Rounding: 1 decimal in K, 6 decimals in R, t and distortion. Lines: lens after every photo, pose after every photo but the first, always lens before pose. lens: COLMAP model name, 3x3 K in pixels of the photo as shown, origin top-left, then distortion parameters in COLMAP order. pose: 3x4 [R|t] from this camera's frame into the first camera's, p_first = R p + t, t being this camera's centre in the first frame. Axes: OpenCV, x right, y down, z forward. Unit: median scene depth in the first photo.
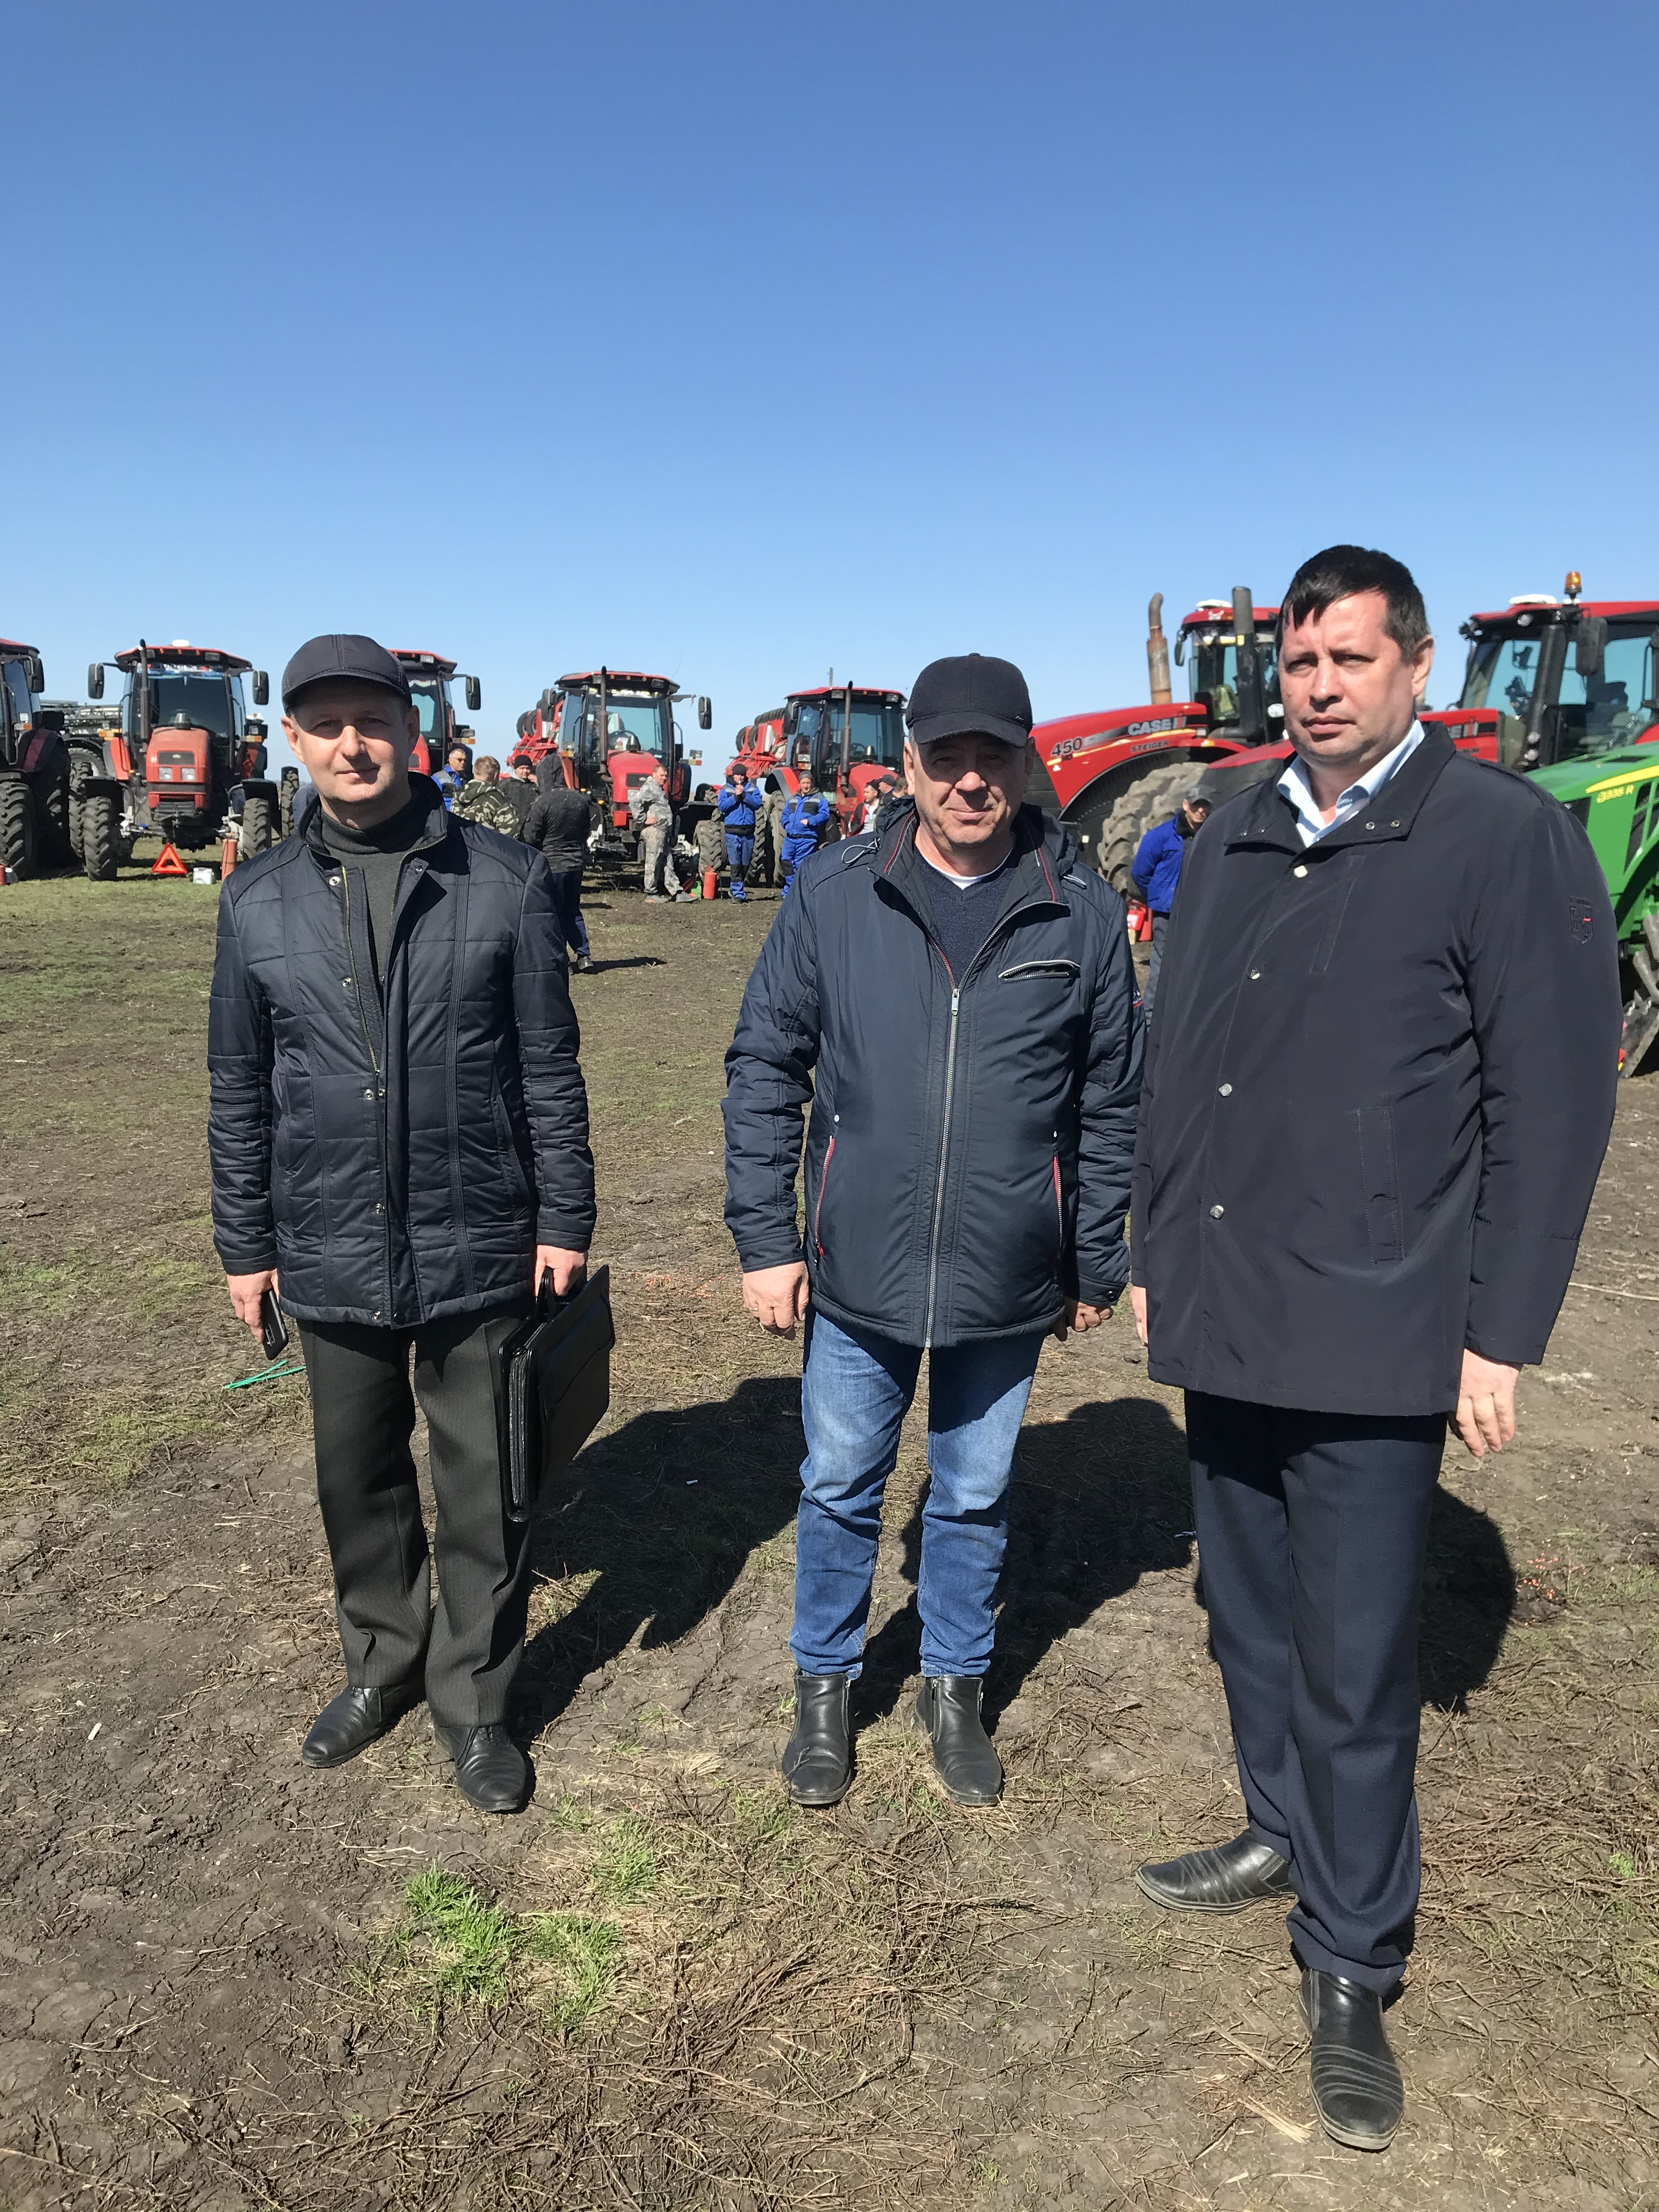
lens RADIAL K [[1707.7, 0, 828.9], [0, 1707.7, 1144.5], [0, 0, 1]] dist [0.013829, -0.027016]
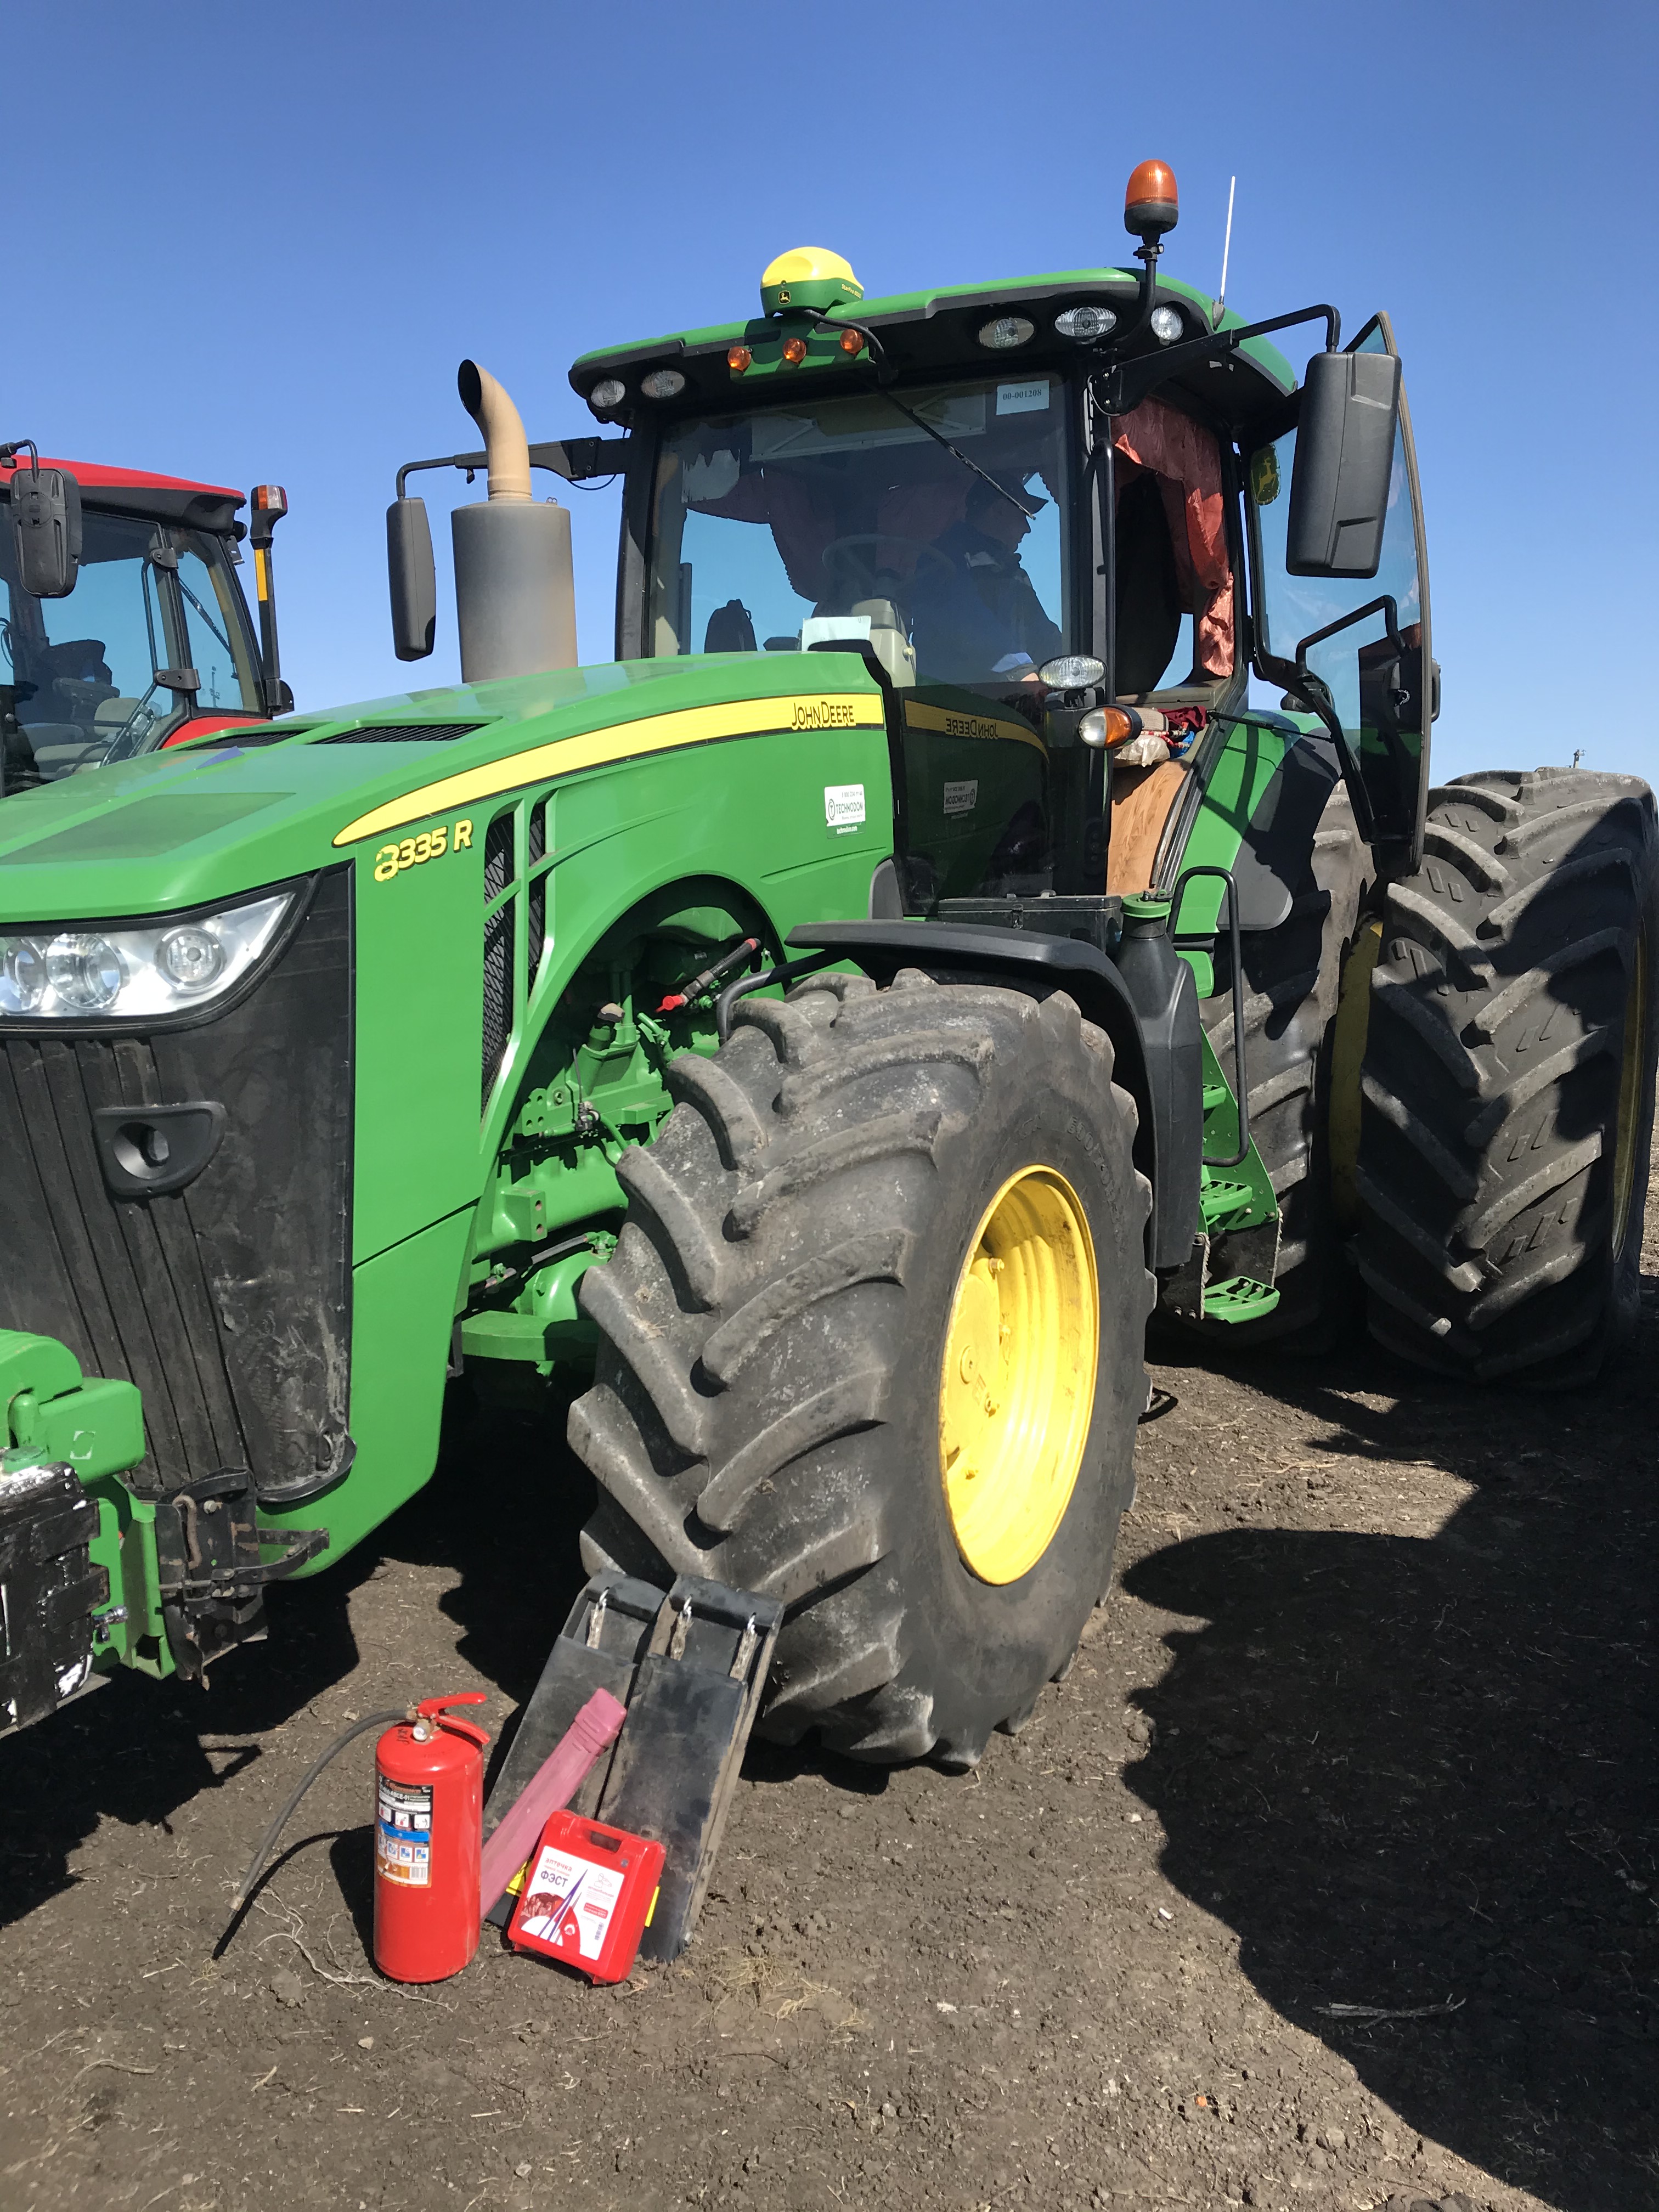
lens RADIAL K [[1707.7, 0, 828.9], [0, 1707.7, 1144.5], [0, 0, 1]] dist [0.013829, -0.027016]
pose [[0.634545, -0.125228, 0.762674, 0.202585], [0.155168, 0.987336, 0.033017, -0.109420], [-0.757150, 0.097392, 0.645940, 0.541356]]
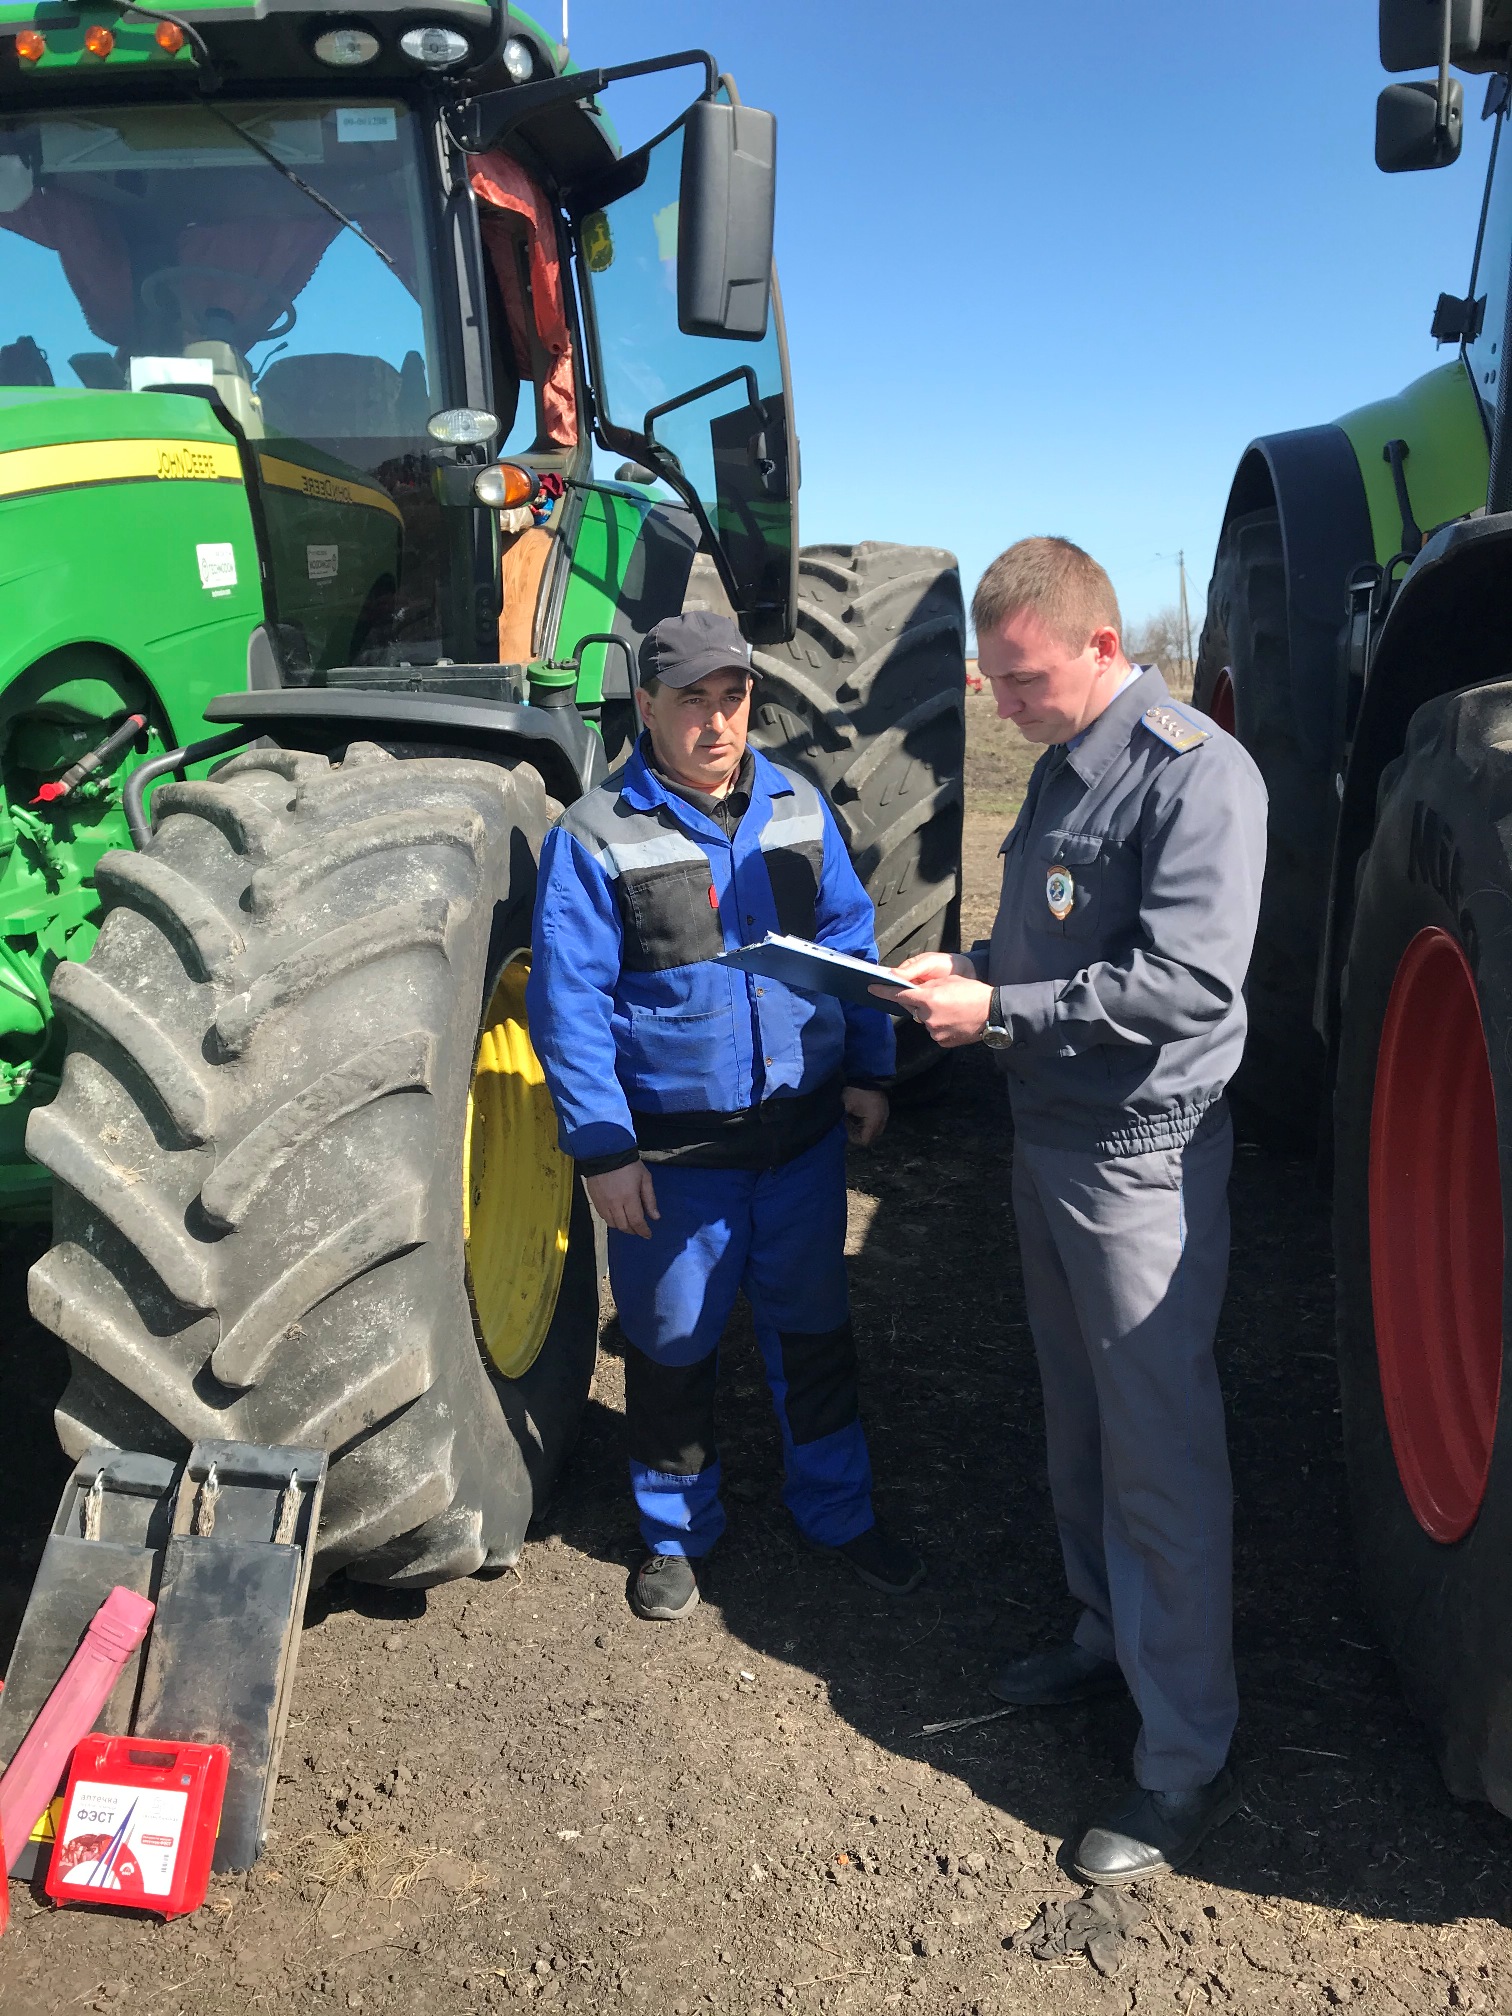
lens RADIAL K [[1556.4, 0, 755.5], [0, 1556.4, 1043.1], [0, 0, 1]] dist [0.013829, -0.027016]
pose [[0.283480, -0.241287, 0.928127, 0.213129], [0.198421, 0.961643, 0.189397, -0.114158], [-0.938226, 0.130469, 0.320483, 0.573357]]
